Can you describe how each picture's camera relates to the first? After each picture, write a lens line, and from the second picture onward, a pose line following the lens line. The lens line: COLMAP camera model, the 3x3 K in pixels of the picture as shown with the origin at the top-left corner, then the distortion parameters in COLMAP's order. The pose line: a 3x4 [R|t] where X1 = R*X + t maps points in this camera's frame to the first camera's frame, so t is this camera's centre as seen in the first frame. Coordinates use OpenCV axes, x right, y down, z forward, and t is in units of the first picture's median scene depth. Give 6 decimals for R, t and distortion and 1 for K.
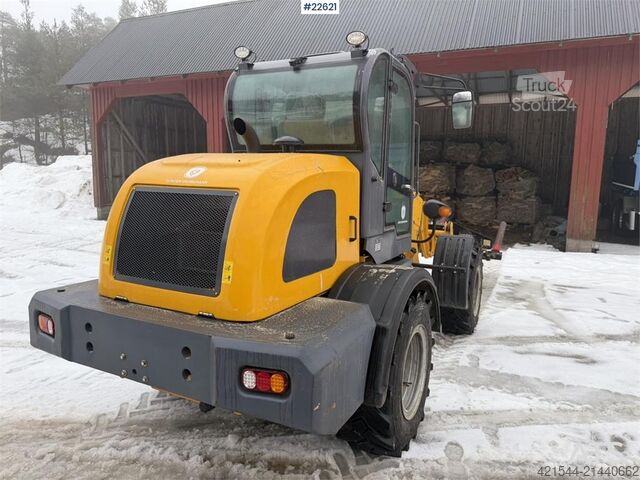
lens RADIAL K [[453.8, 0, 326.3], [0, 453.8, 239.3], [0, 0, 1]] dist [0.020142, -0.025099]
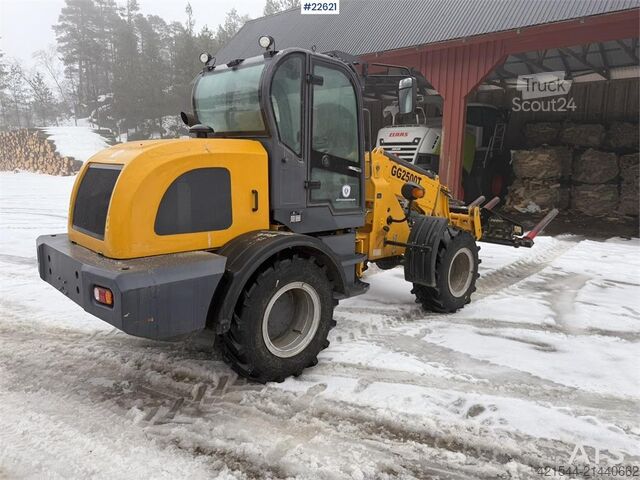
lens RADIAL K [[449.7, 0, 323.0], [0, 449.7, 240.4], [0, 0, 1]] dist [0.059948, -0.081727]
pose [[0.947981, 0.054519, -0.313622, 0.525829], [-0.044446, 0.998243, 0.039187, 0.023985], [0.315207, -0.023209, 0.948739, -0.086043]]
